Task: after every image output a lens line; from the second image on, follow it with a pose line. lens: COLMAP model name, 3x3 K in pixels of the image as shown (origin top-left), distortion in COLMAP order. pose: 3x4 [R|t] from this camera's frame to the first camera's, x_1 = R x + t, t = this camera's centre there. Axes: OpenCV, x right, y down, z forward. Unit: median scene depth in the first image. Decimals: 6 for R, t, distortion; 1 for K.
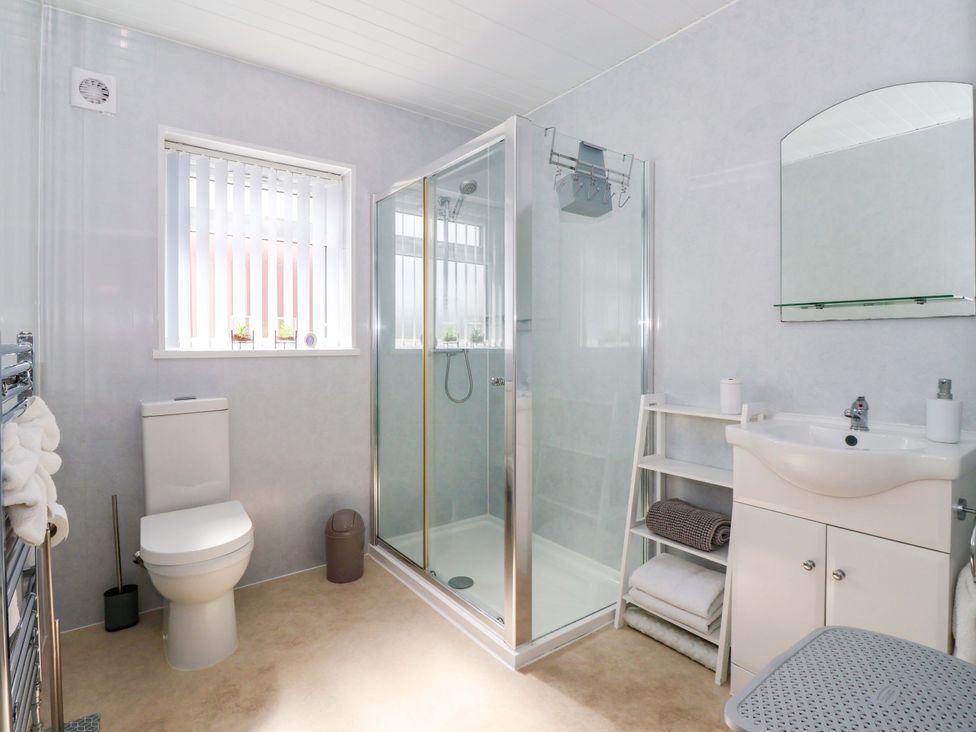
lens RADIAL K [[508.9, 0, 486.1], [0, 508.9, 347.2], [0, 0, 1]] dist [0.004723, -0.014135]
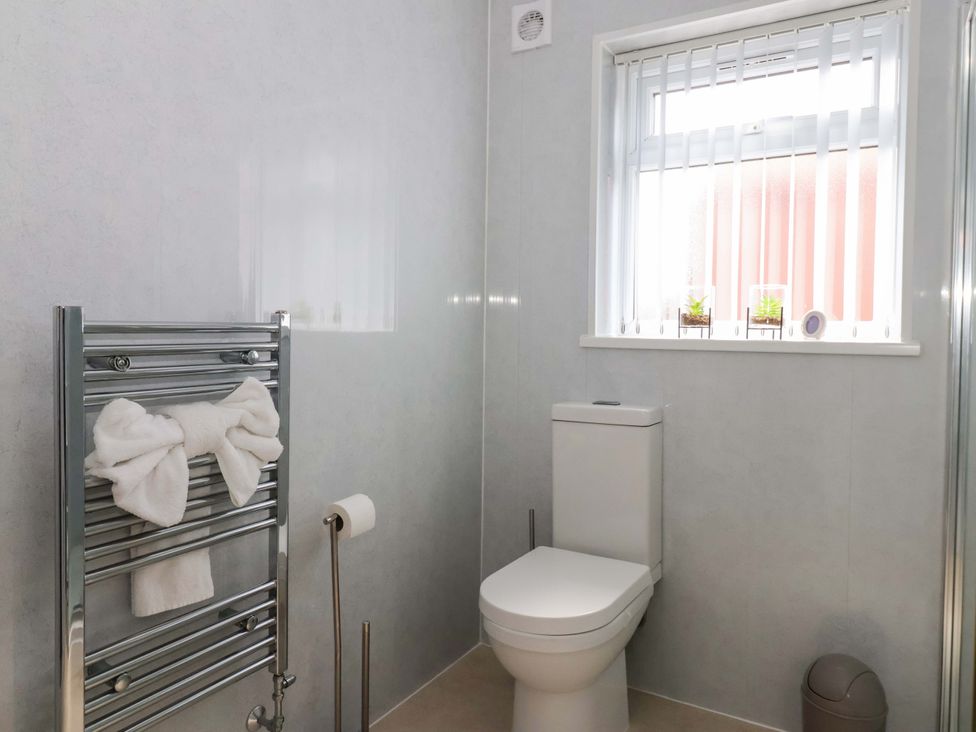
lens RADIAL K [[701.6, 0, 485.9], [0, 701.6, 340.9], [0, 0, 1]] dist [0.003143, -0.001627]
pose [[0.348748, 0.028252, -0.936791, 0.266798], [-0.020149, 0.999541, 0.022643, -0.006653], [0.937000, 0.010979, 0.349157, 0.456553]]
